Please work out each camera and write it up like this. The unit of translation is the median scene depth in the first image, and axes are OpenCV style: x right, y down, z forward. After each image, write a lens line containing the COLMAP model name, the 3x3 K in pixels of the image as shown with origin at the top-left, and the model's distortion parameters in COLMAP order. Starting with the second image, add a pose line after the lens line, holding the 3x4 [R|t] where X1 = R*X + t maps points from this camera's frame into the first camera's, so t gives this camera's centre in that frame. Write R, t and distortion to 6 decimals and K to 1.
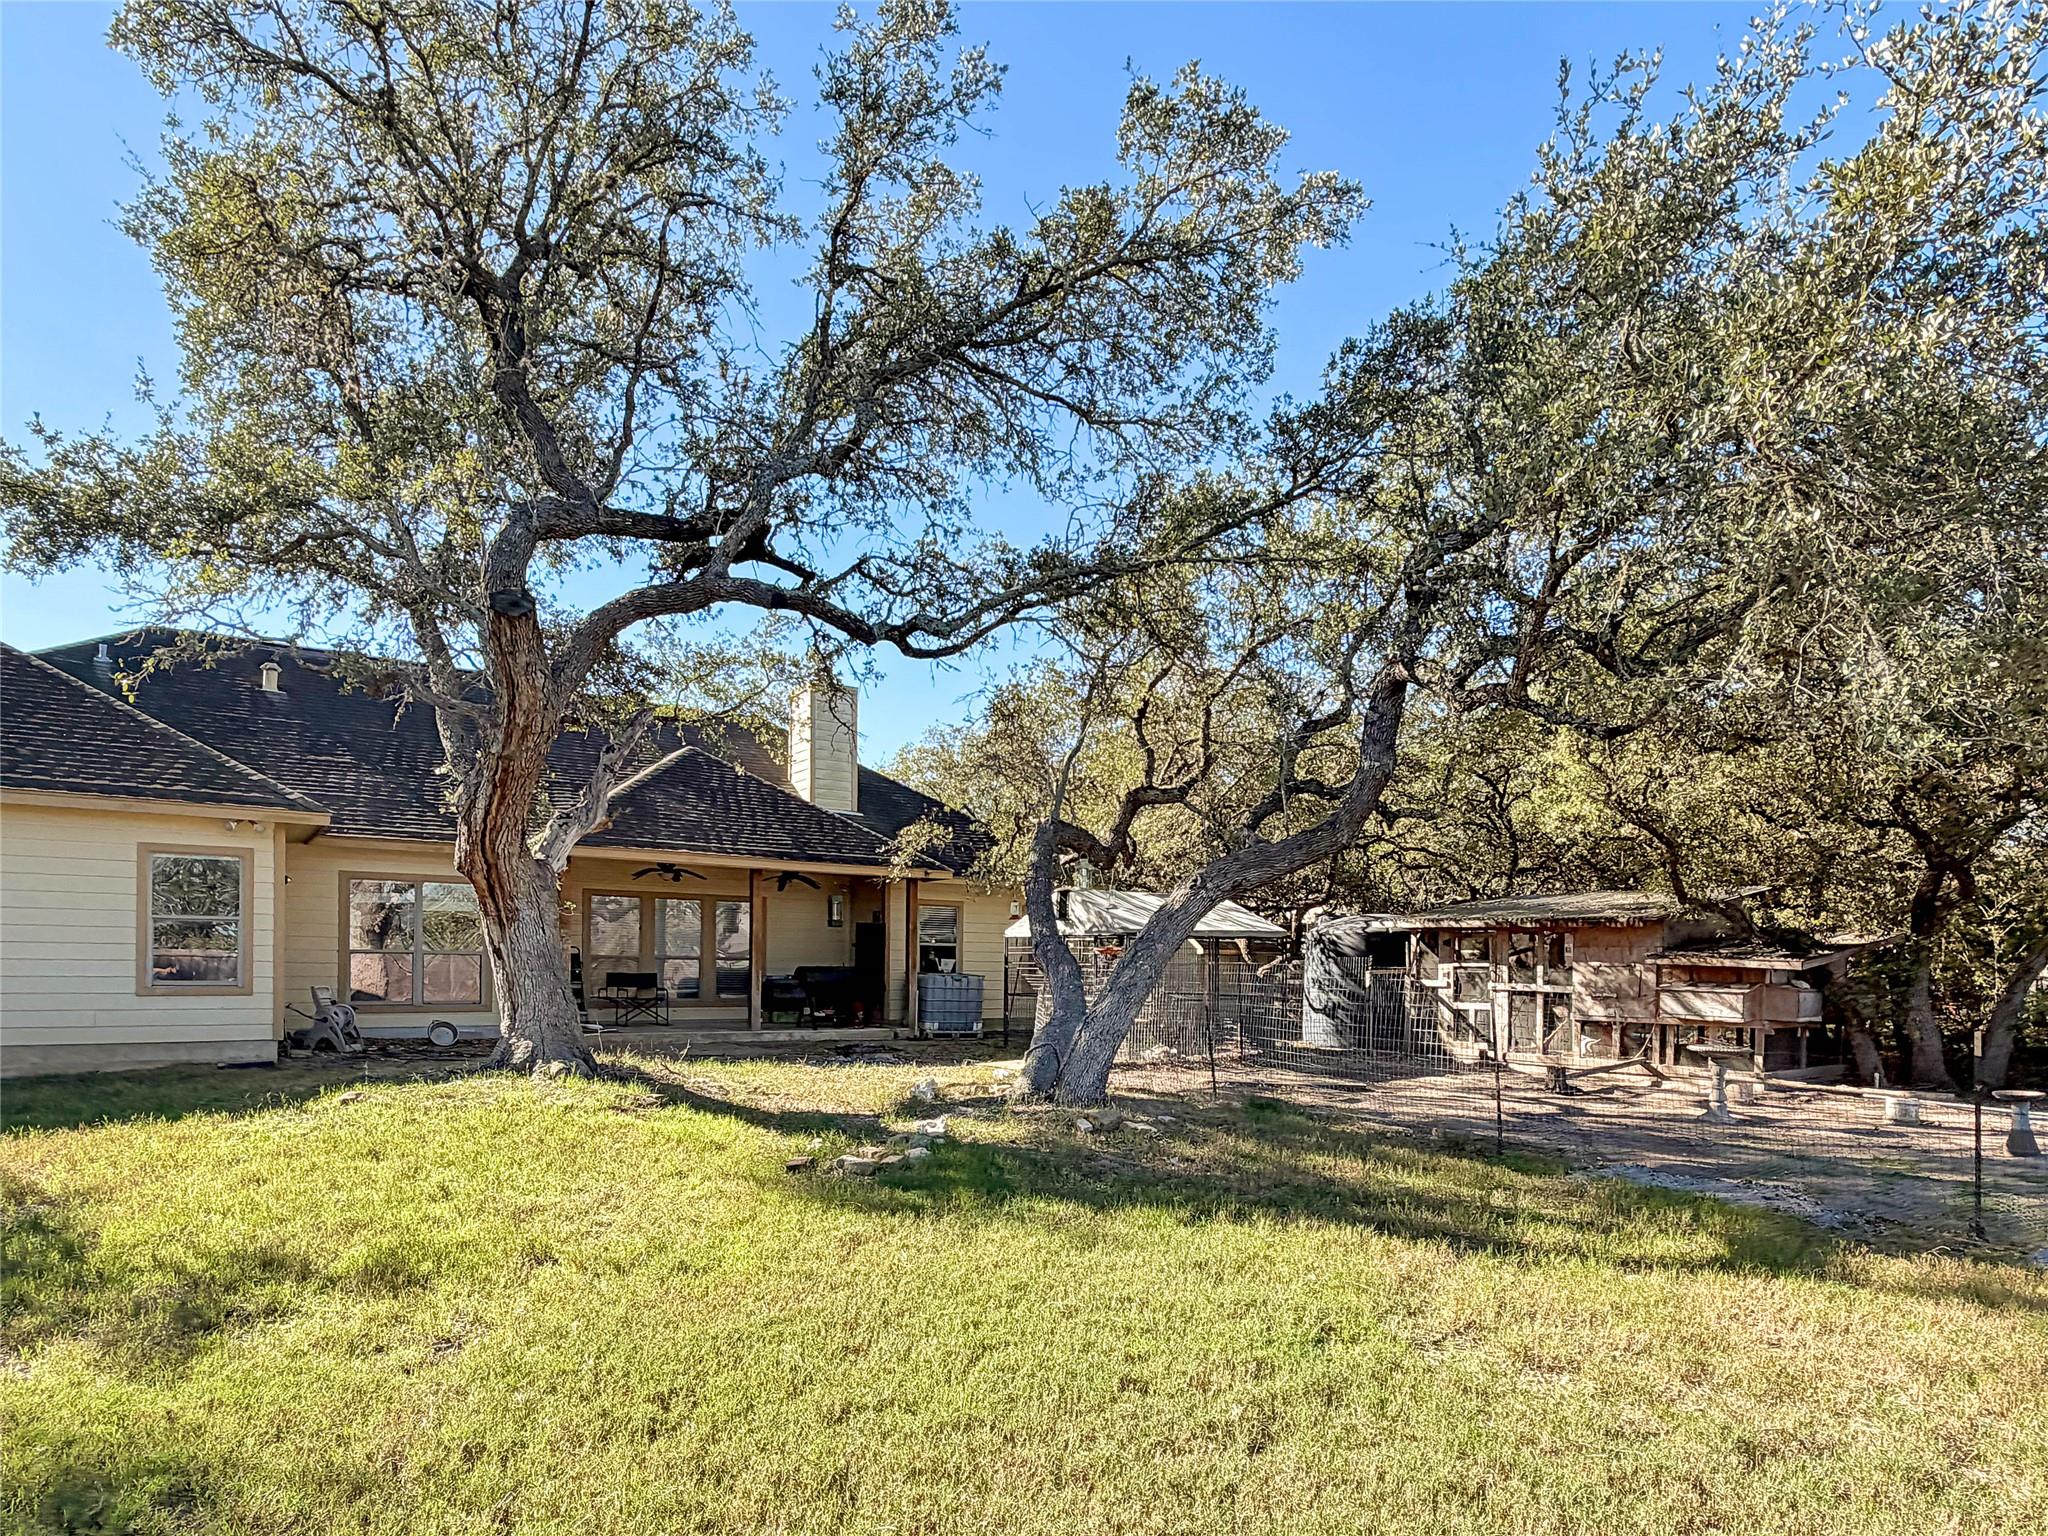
lens RADIAL K [[1150.9, 0, 1098.6], [0, 1150.9, 964.4], [0, 0, 1]] dist [0.000400, -0.003312]
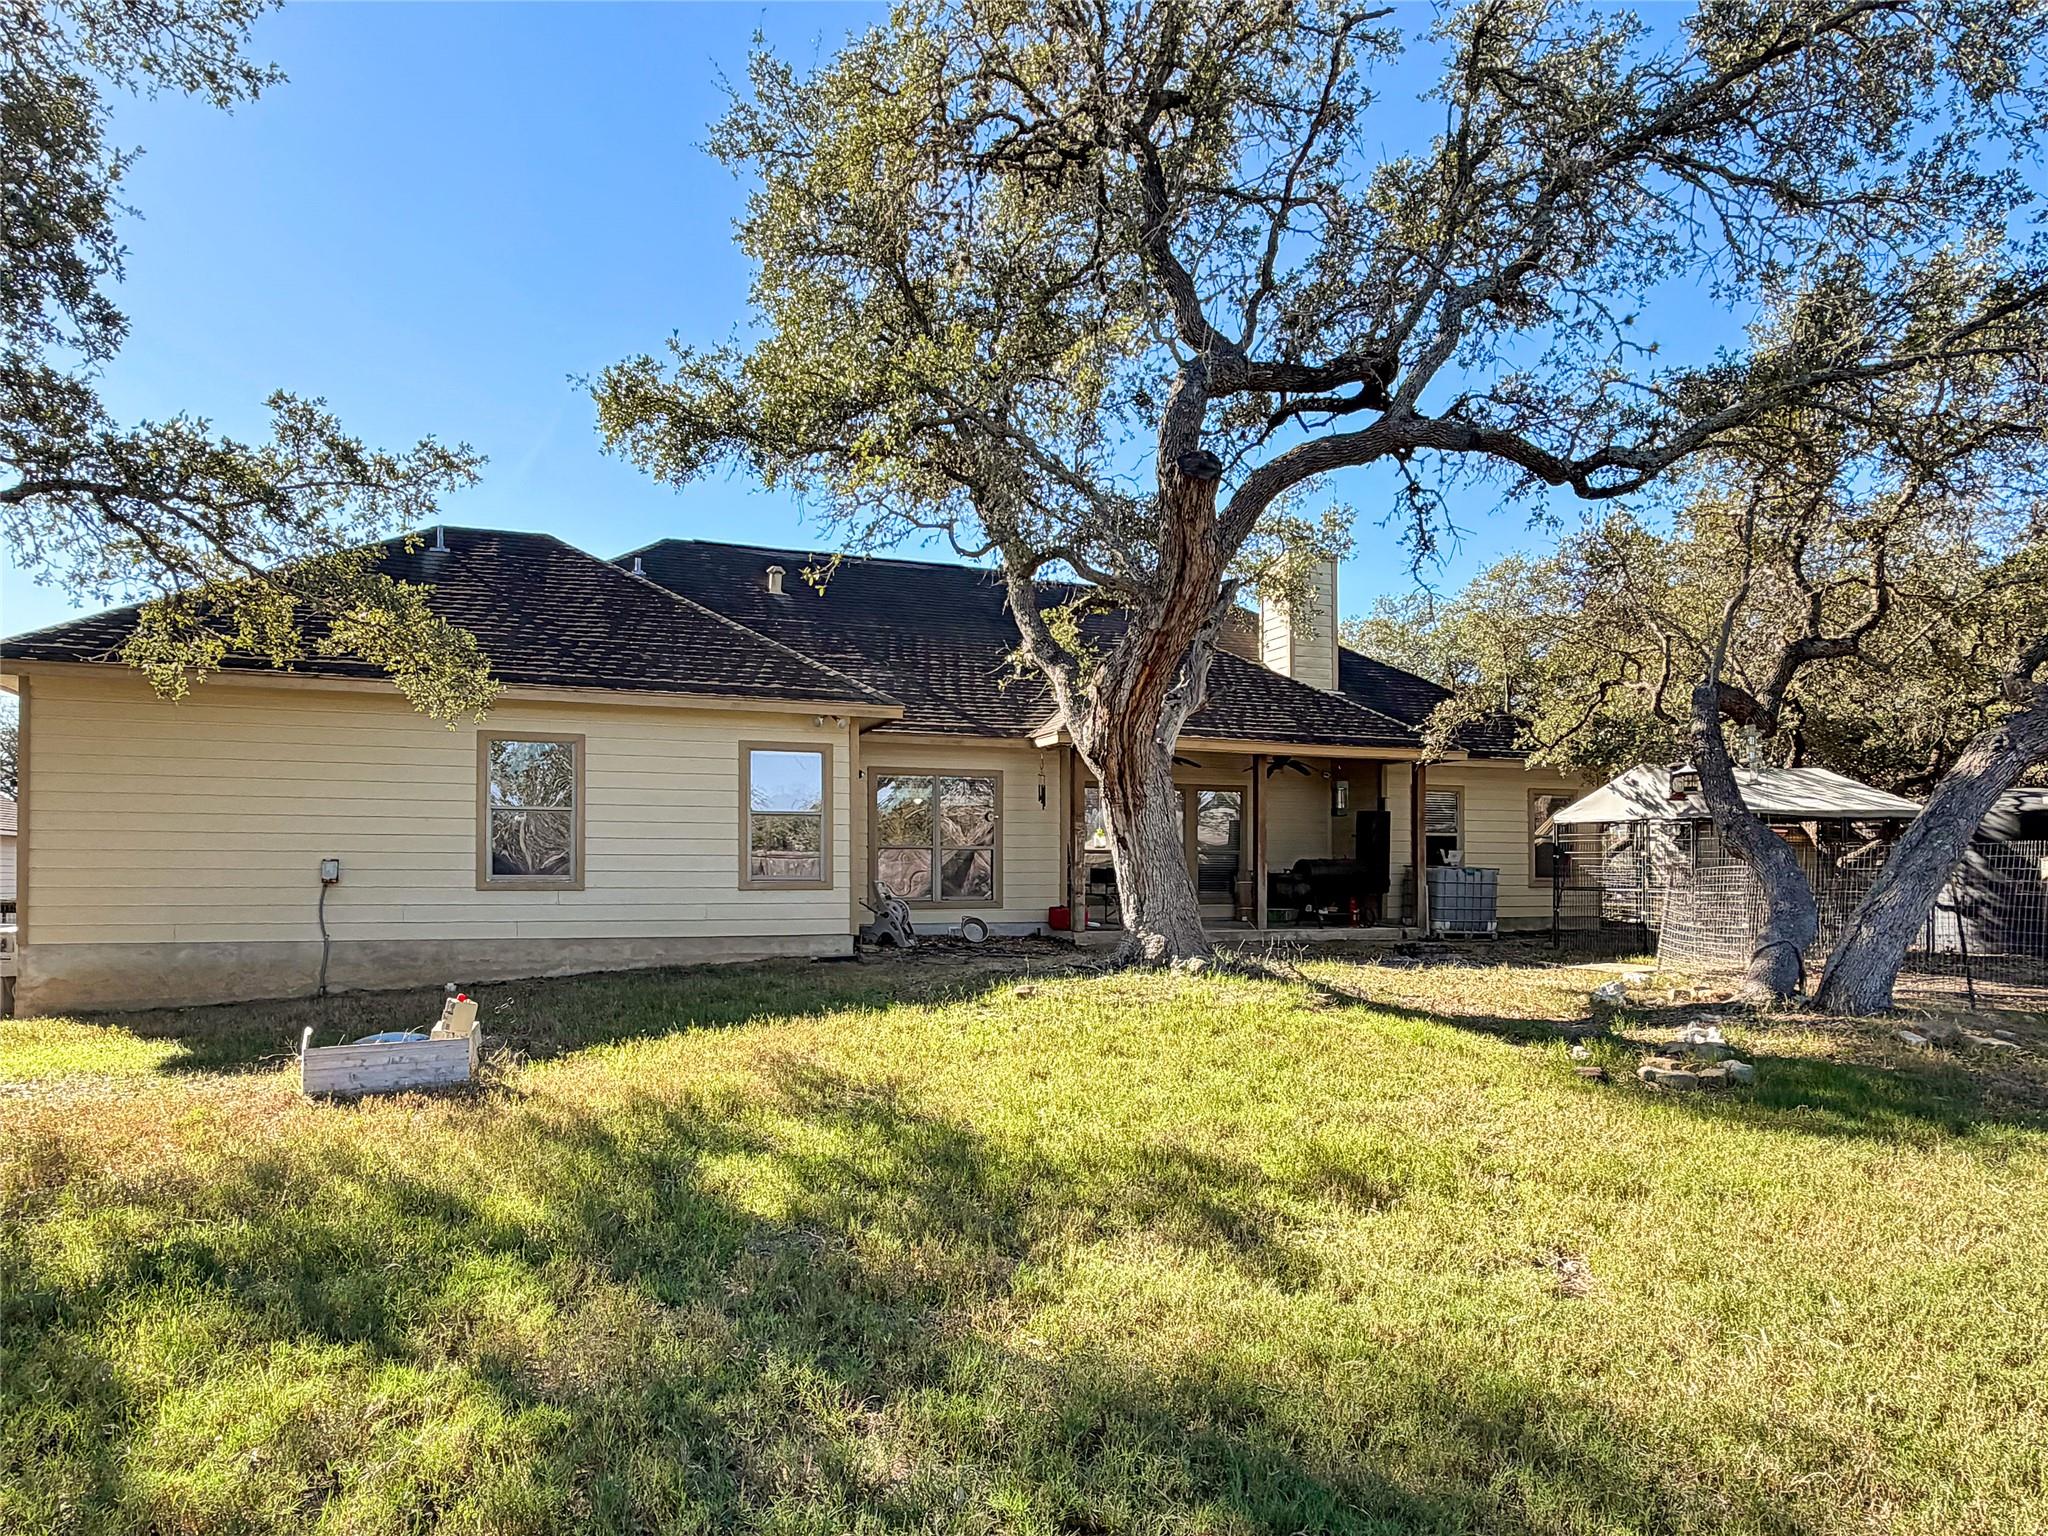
lens RADIAL K [[1226.5, 0, 1027.4], [0, 1226.5, 861.7], [0, 0, 1]] dist [-0.010429, -0.003540]
pose [[0.971228, -0.008459, -0.238000, -0.321629], [0.007310, 0.999957, -0.005710, 0.009945], [0.238038, 0.003806, 0.971248, -0.000440]]
